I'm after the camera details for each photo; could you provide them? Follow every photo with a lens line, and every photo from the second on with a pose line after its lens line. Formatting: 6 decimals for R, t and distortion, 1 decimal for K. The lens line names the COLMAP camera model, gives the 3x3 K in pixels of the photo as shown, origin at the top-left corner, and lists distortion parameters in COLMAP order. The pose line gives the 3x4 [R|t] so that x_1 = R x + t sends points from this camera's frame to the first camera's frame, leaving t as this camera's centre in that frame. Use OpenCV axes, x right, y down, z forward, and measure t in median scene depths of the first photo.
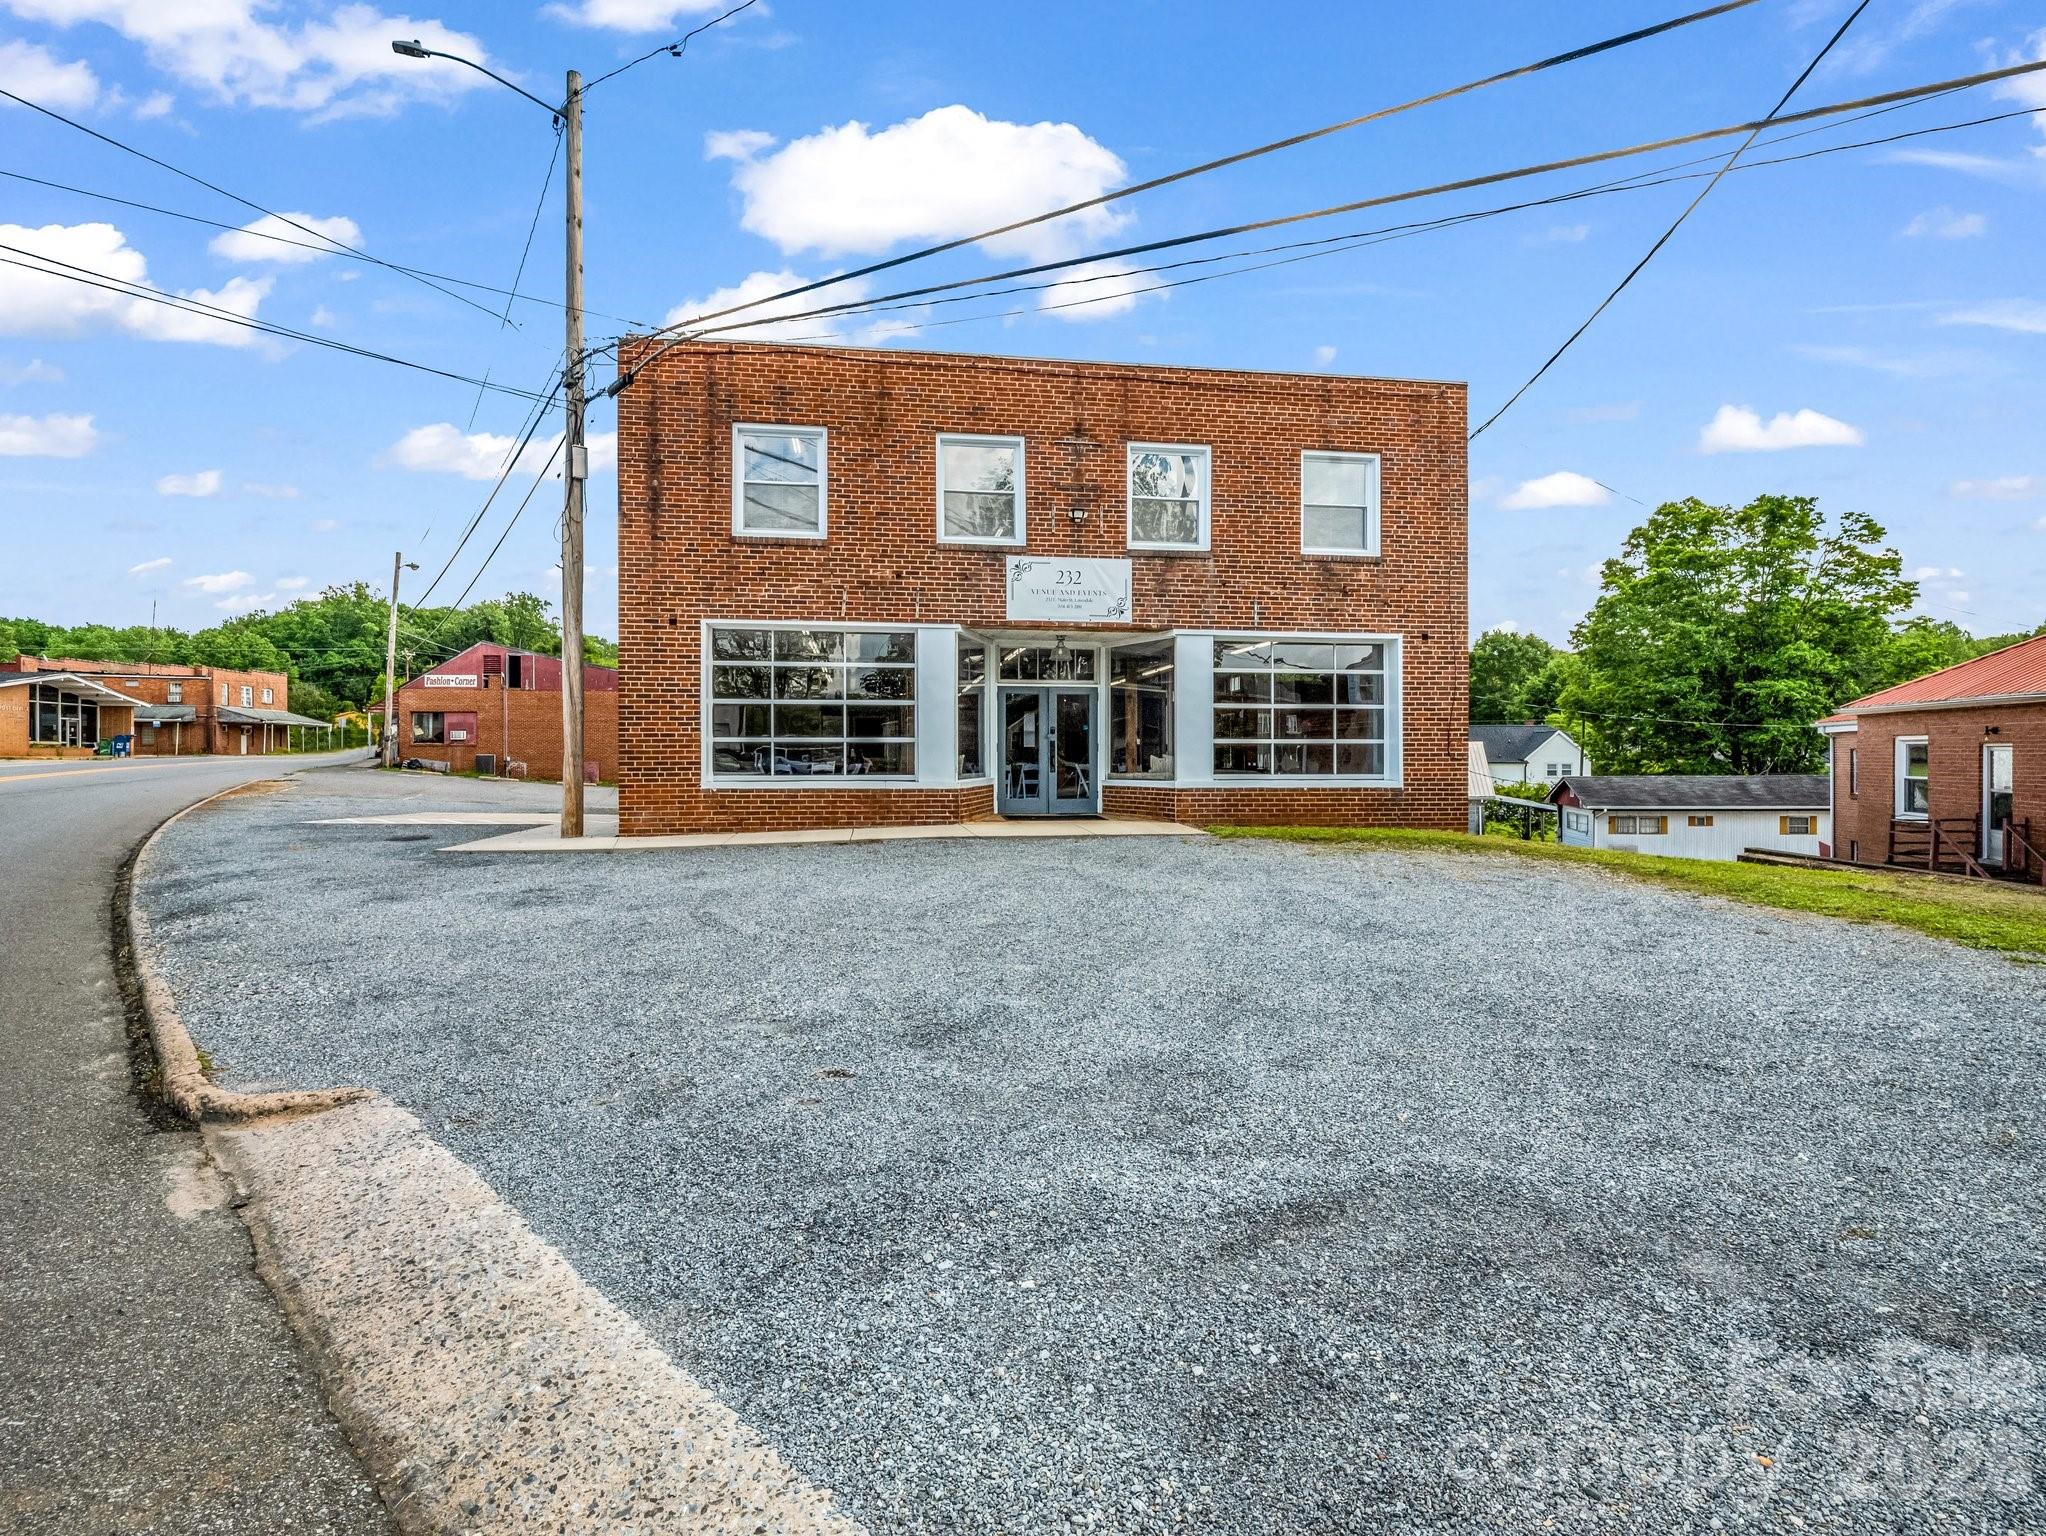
lens RADIAL K [[978.8, 0, 1038.7], [0, 978.8, 776.2], [0, 0, 1]] dist [-0.005336, -0.007152]
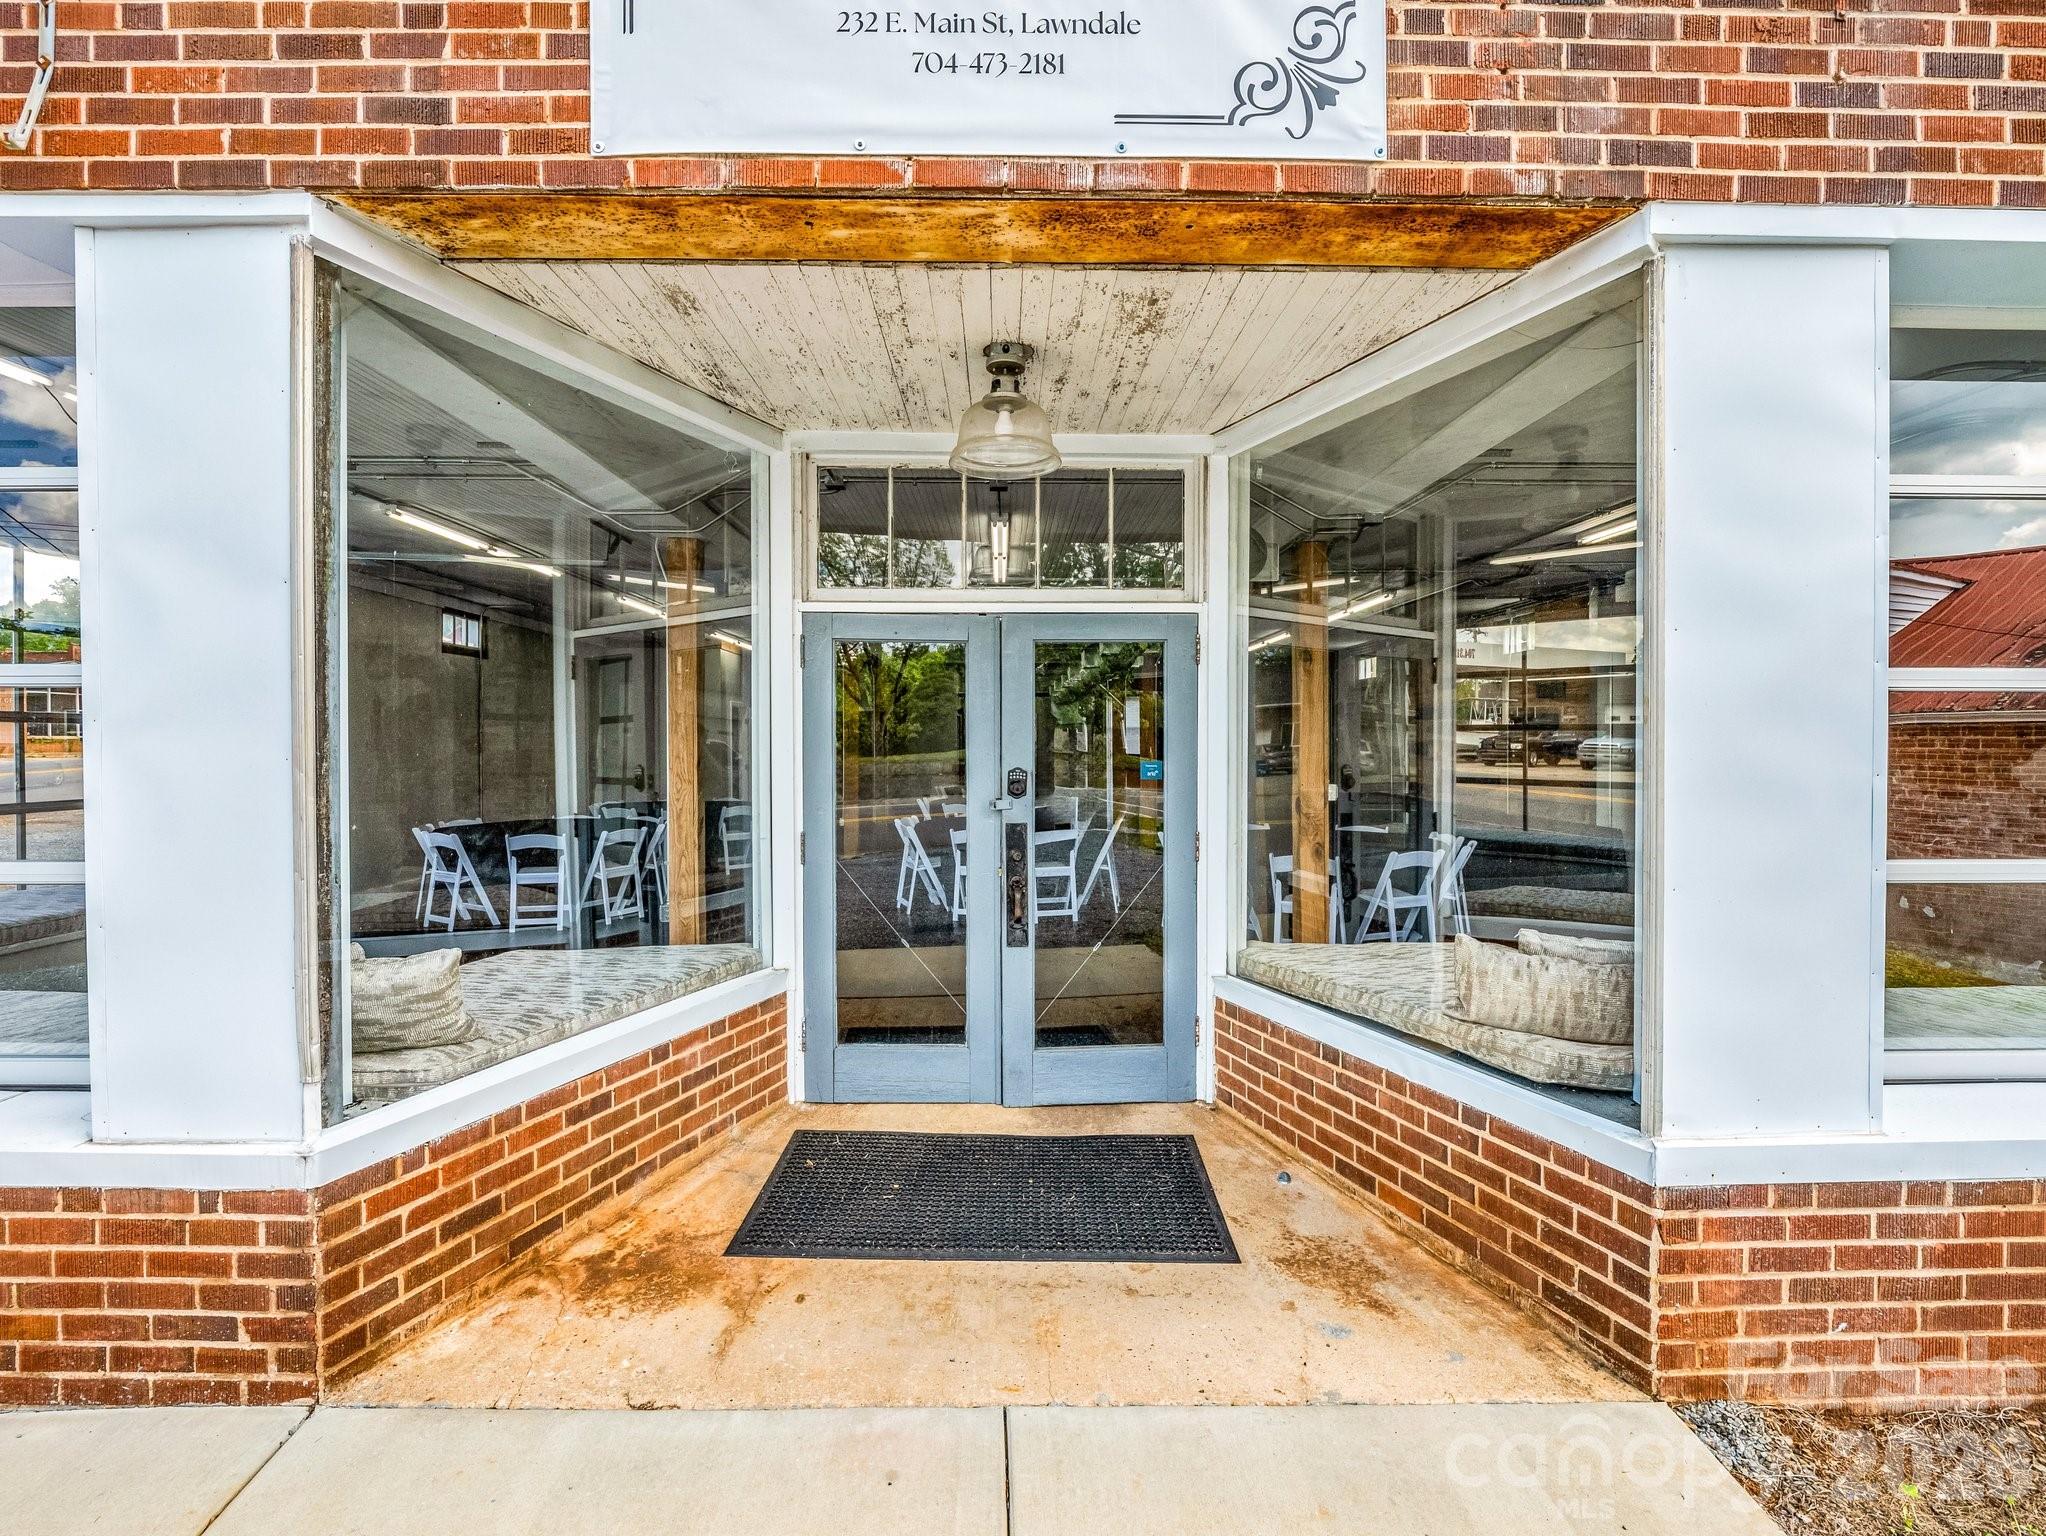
lens RADIAL K [[978.8, 0, 1032.1], [0, 978.8, 759.8], [0, 0, 1]] dist [-0.005336, -0.007152]
pose [[0.989389, 0.002803, -0.145265, 0.059791], [-0.002957, 0.999995, -0.000841, -0.056933], [0.145262, 0.001262, 0.989392, 0.809952]]
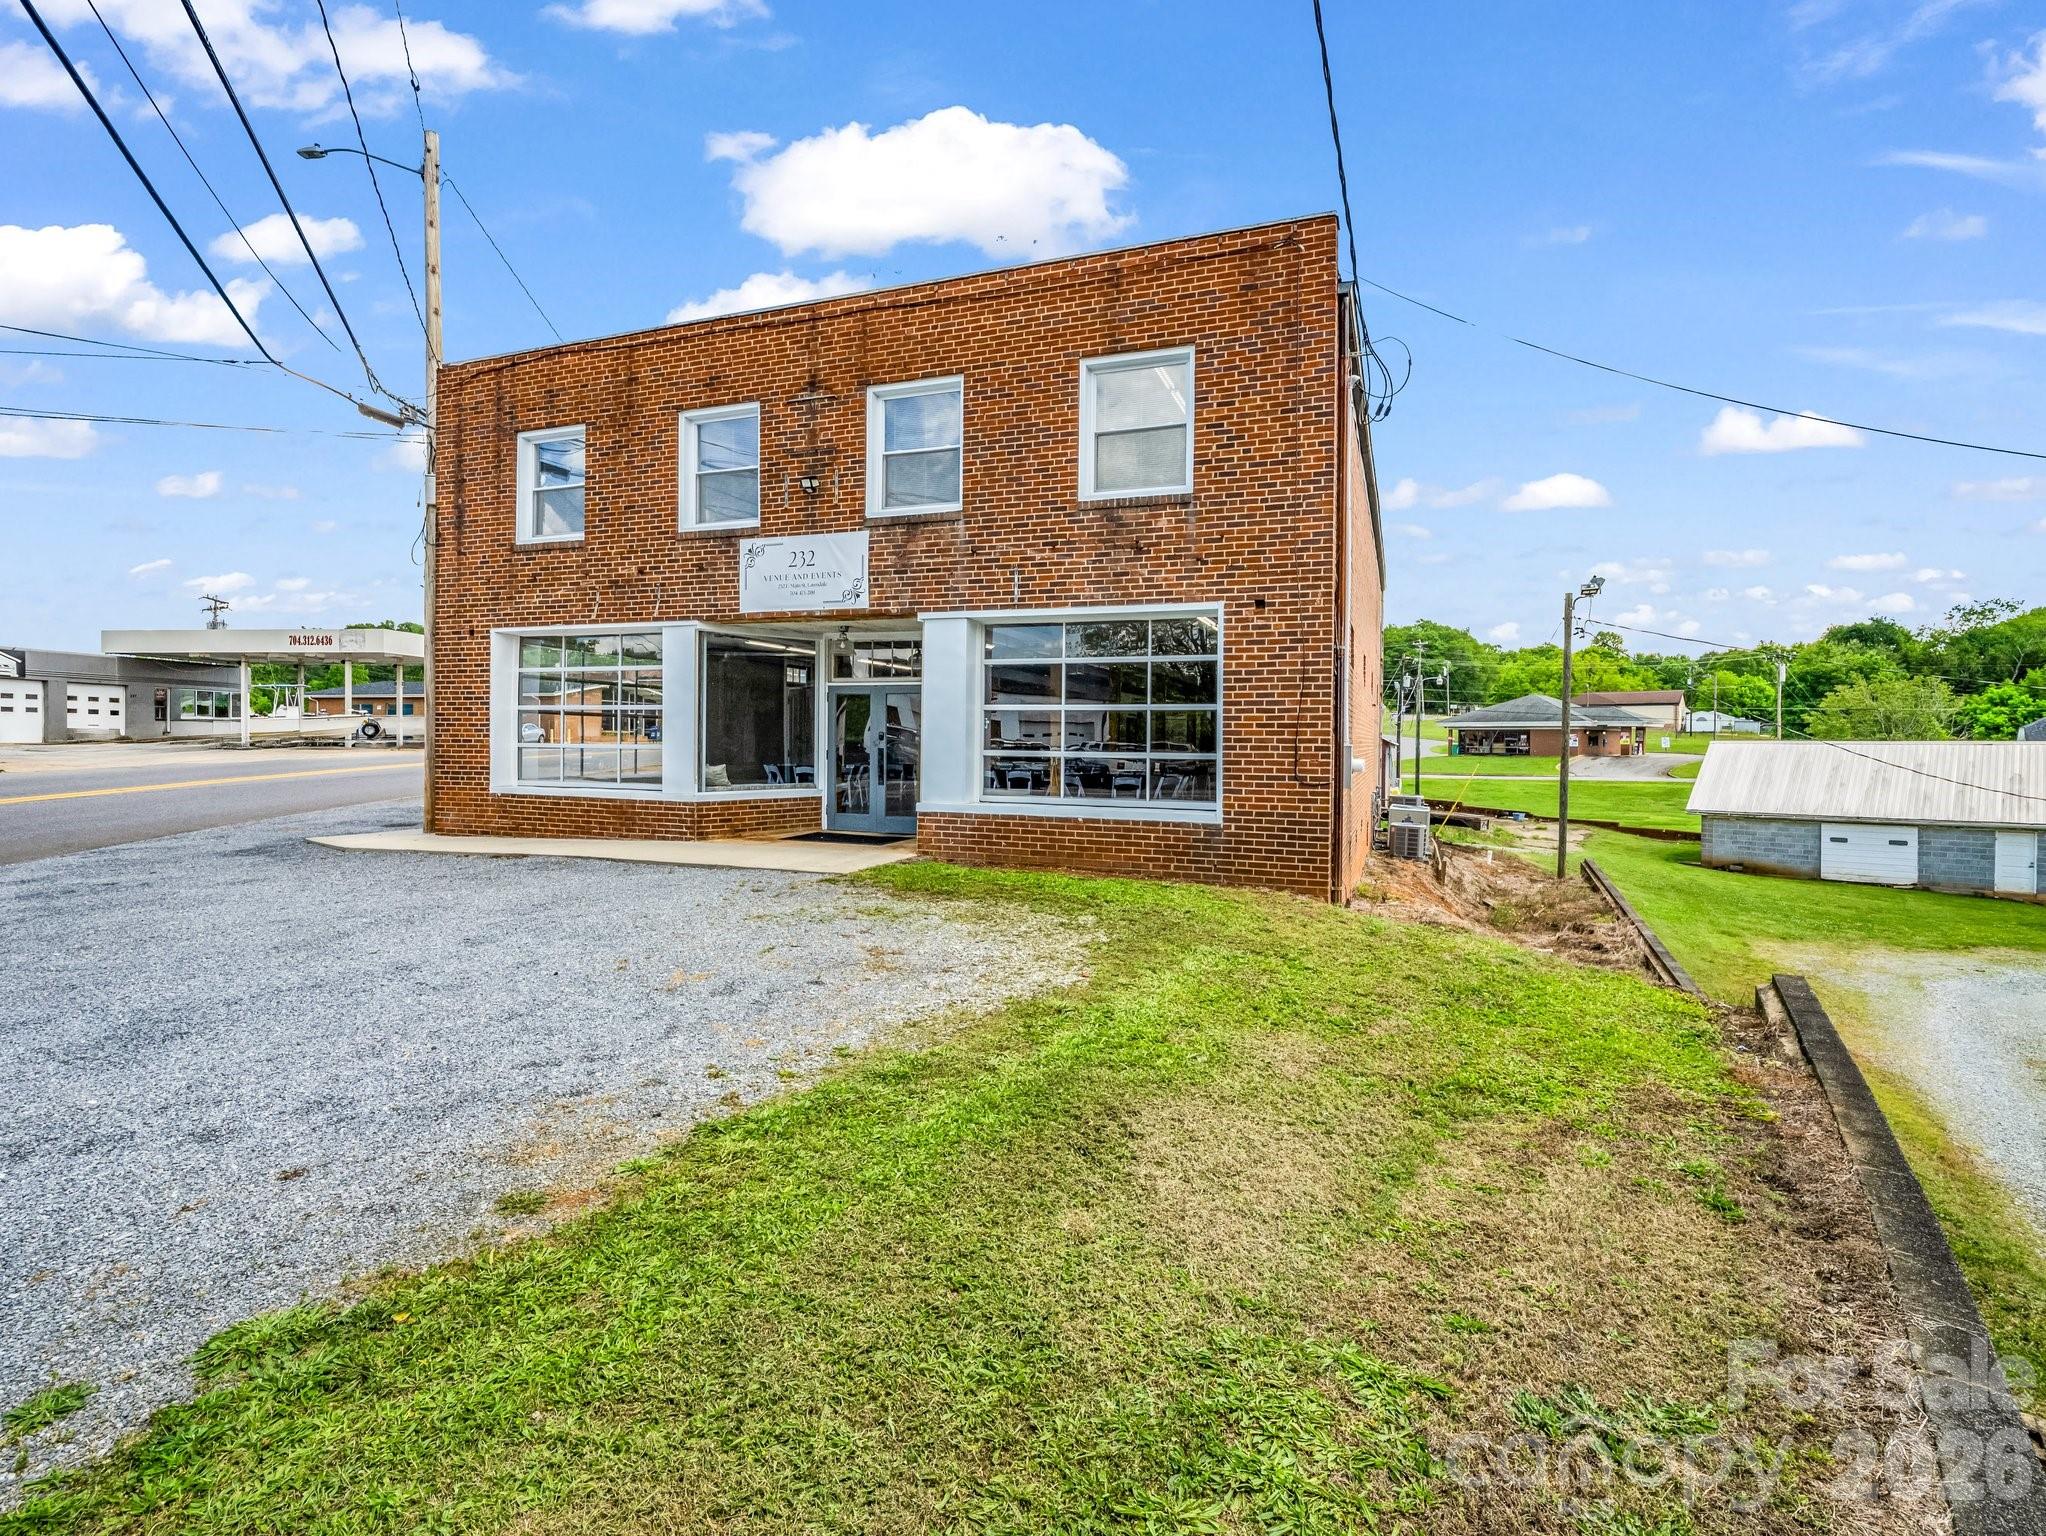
lens RADIAL K [[978.8, 0, 1053.2], [0, 978.8, 775.7], [0, 0, 1]] dist [-0.005336, -0.007152]
pose [[0.878532, 0.026056, -0.476972, 0.608844], [-0.022289, 0.999660, 0.013557, -0.029582], [0.477163, -0.001279, 0.878814, 0.341543]]
